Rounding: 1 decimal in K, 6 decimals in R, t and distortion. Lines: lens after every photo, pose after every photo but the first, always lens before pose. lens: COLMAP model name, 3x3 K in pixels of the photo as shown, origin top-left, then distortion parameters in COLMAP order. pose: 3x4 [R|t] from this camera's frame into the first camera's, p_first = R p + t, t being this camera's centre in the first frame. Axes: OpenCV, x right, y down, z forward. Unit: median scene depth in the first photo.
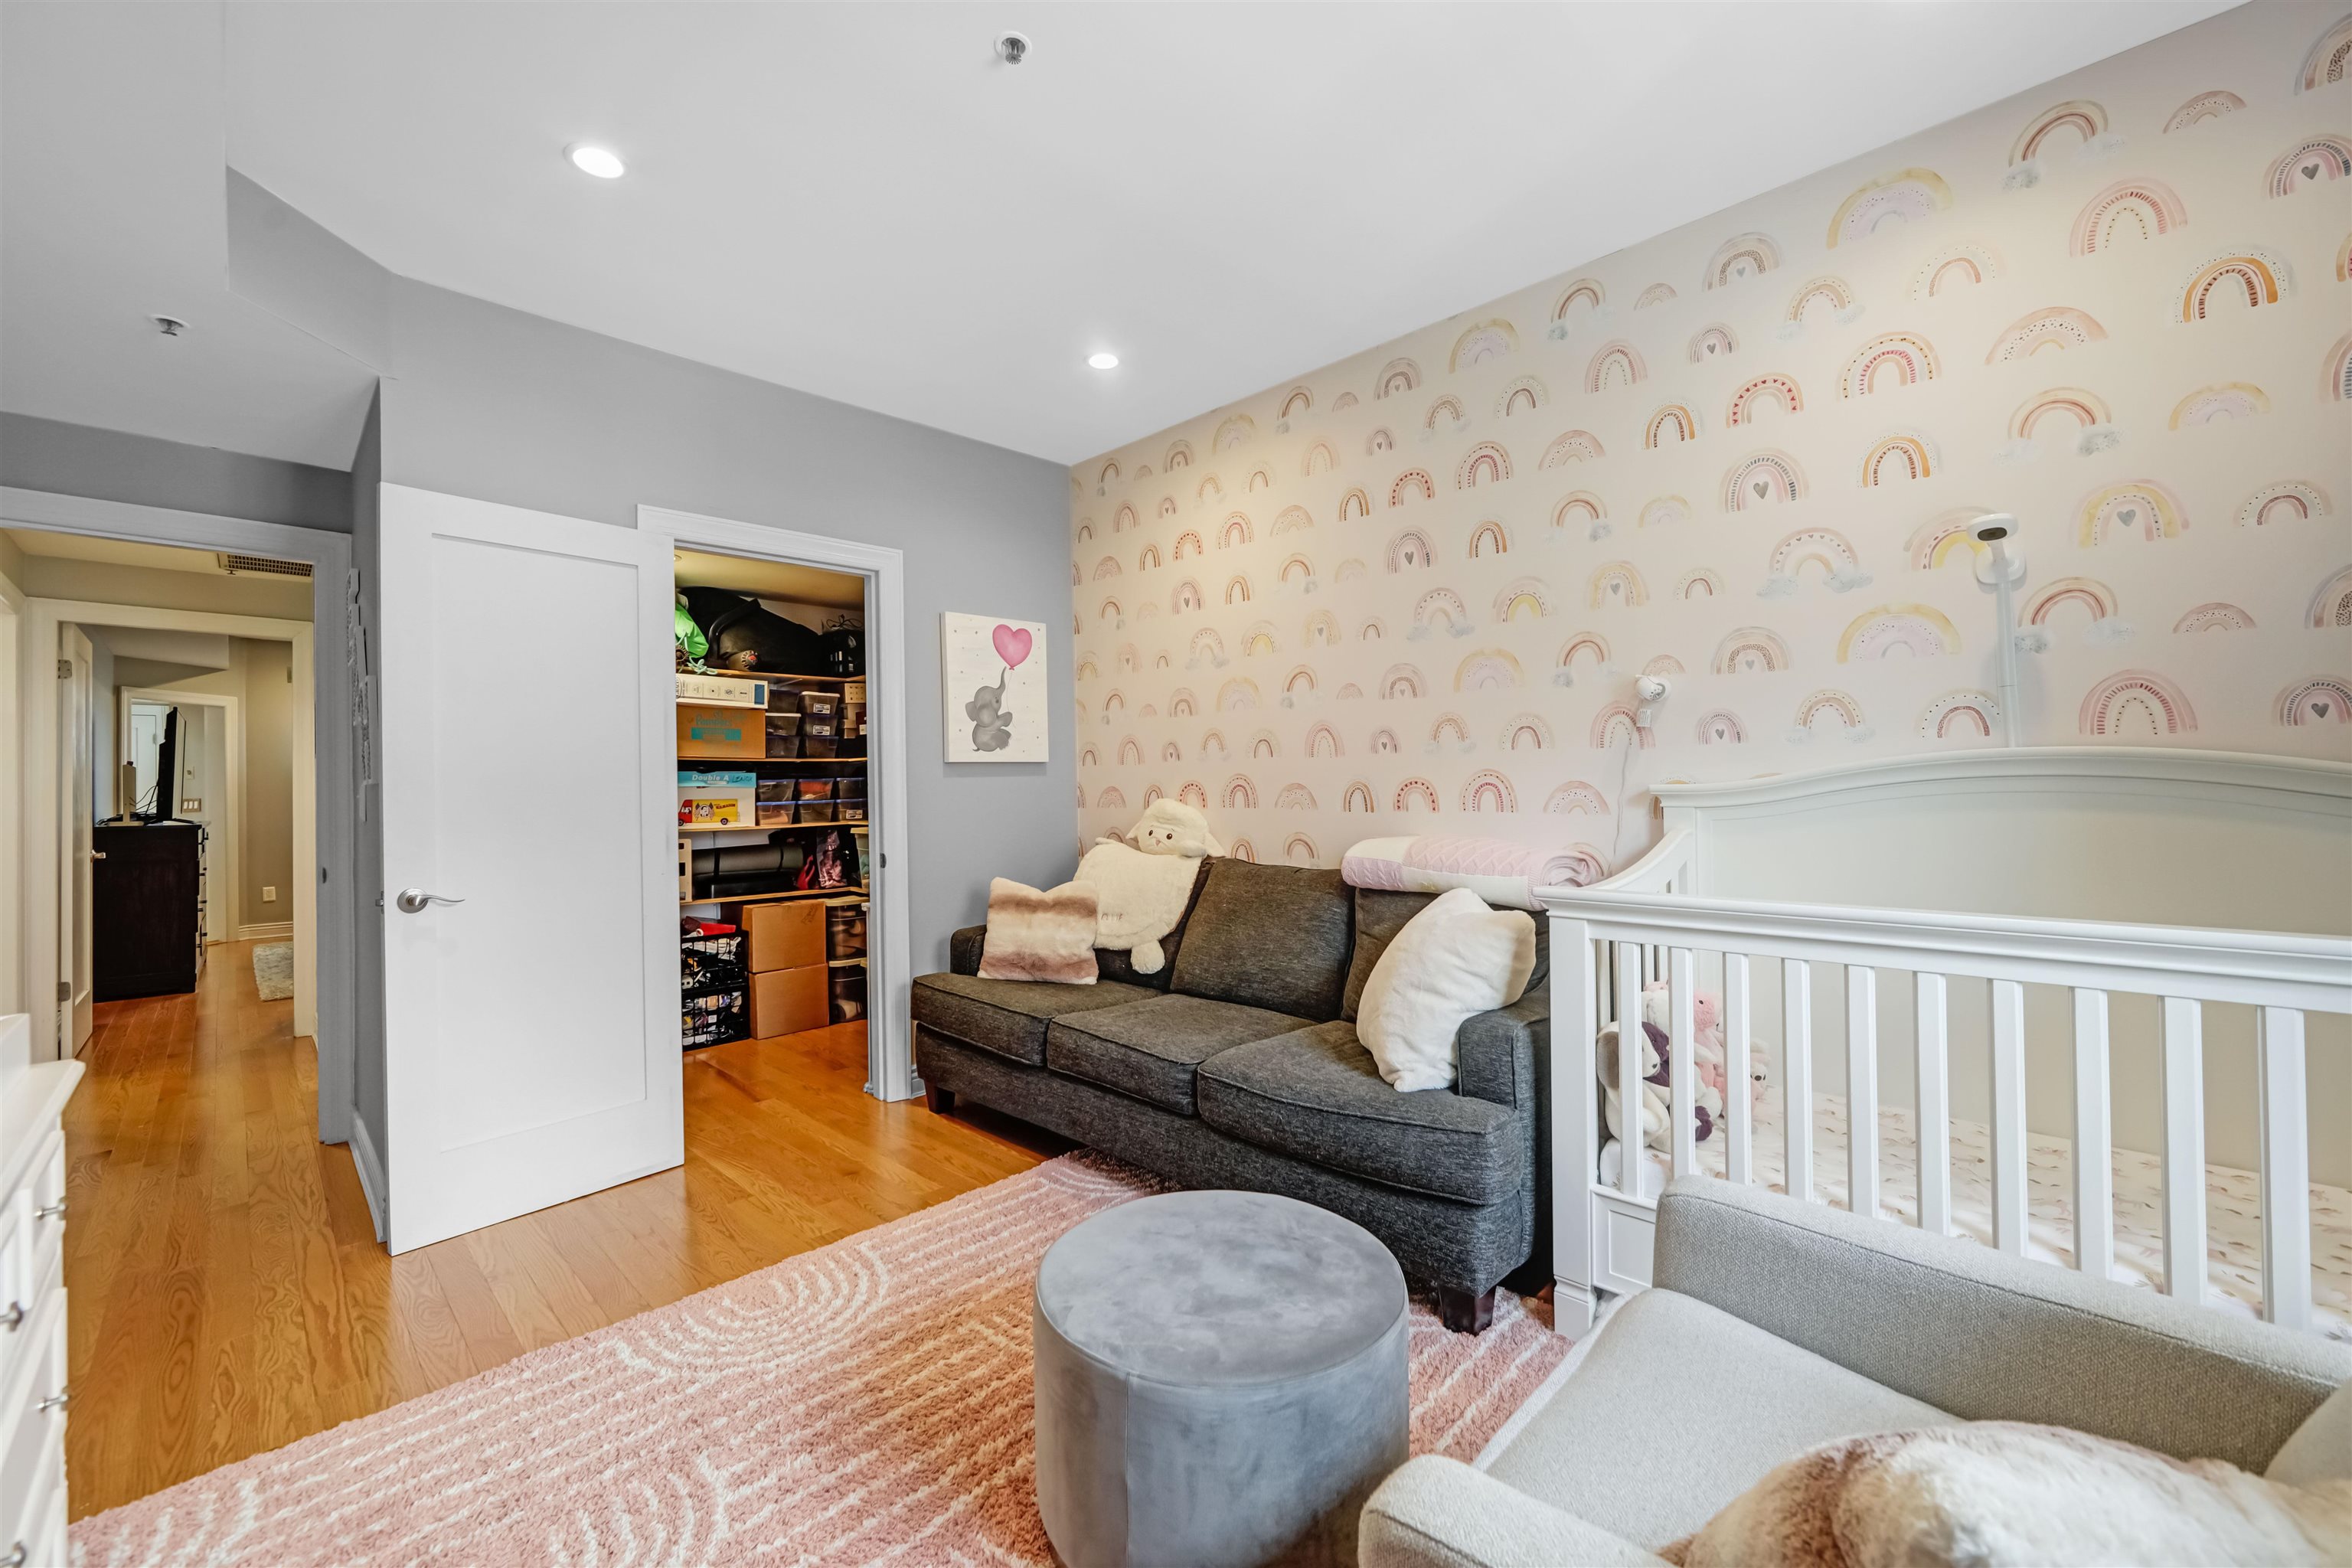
lens RADIAL K [[945.7, 0, 1167.5], [0, 945.7, 783.2], [0, 0, 1]] dist [-0.002443, -0.000295]
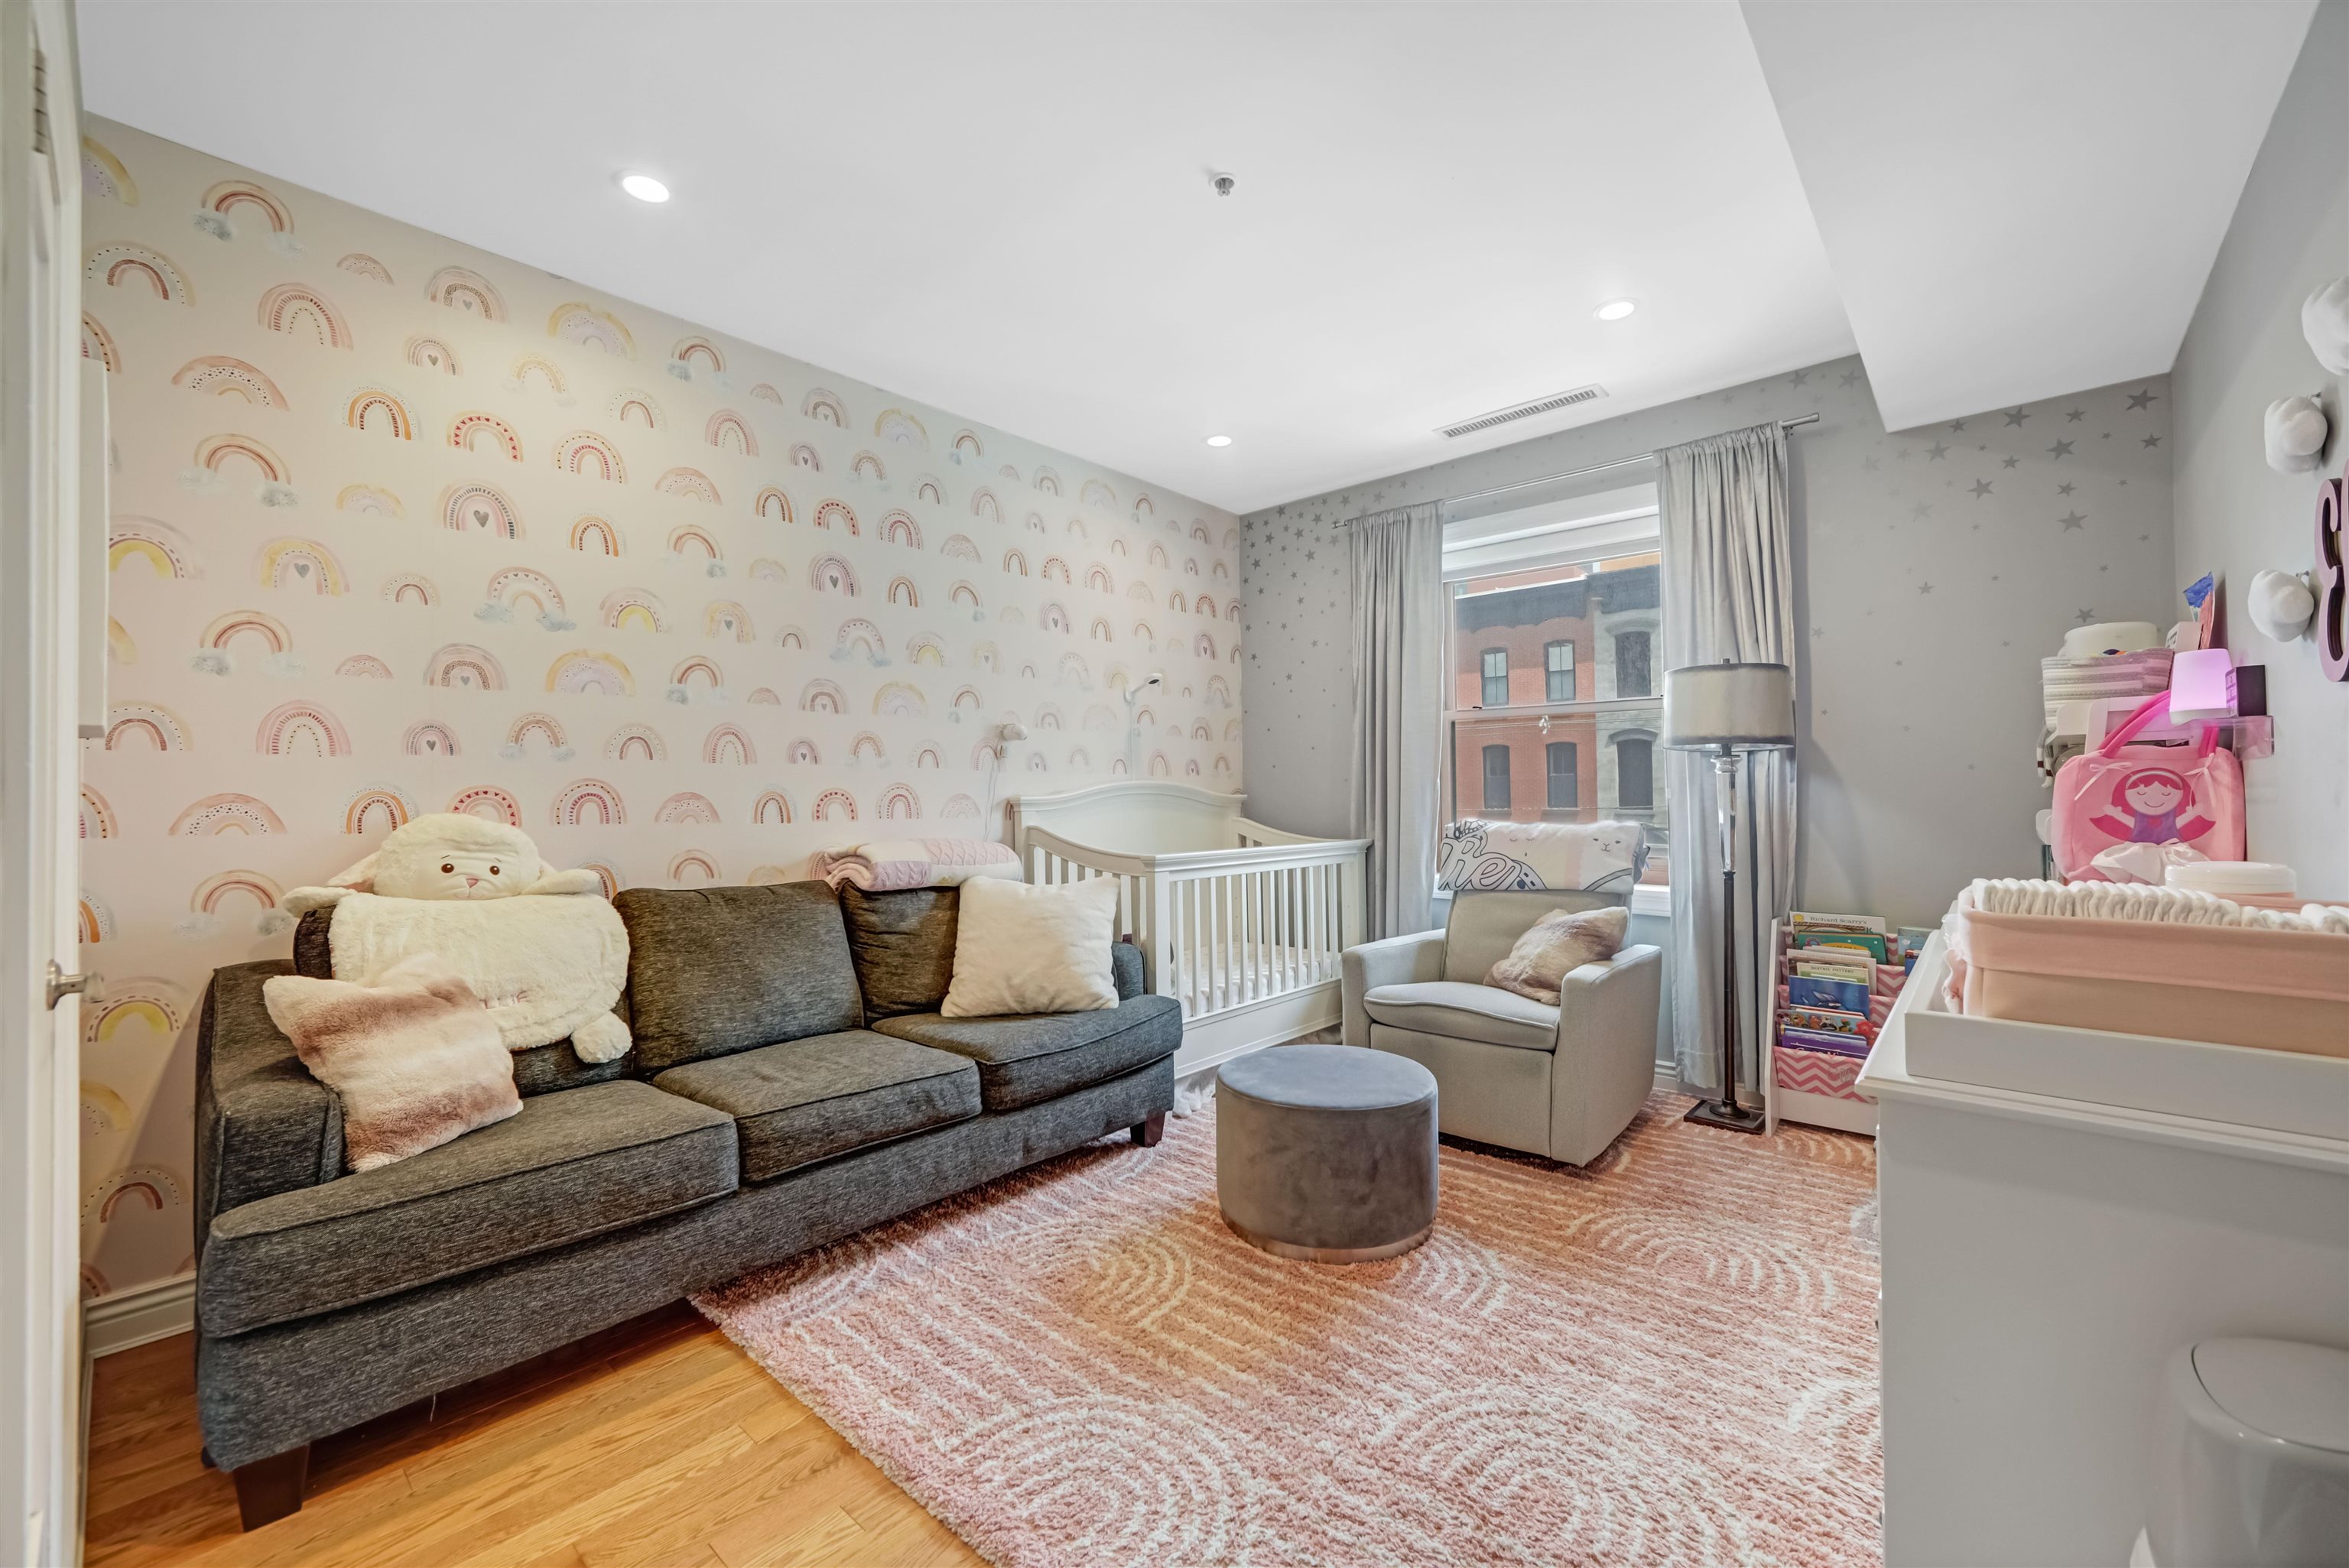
lens RADIAL K [[944.4, 0, 1167.3], [0, 944.4, 782.2], [0, 0, 1]] dist [-0.002443, -0.000295]
pose [[-0.053091, 0.033023, 0.998044, -0.805502], [0.008793, 0.999430, -0.032601, 0.024466], [-0.998551, 0.007045, -0.053351, 0.677548]]
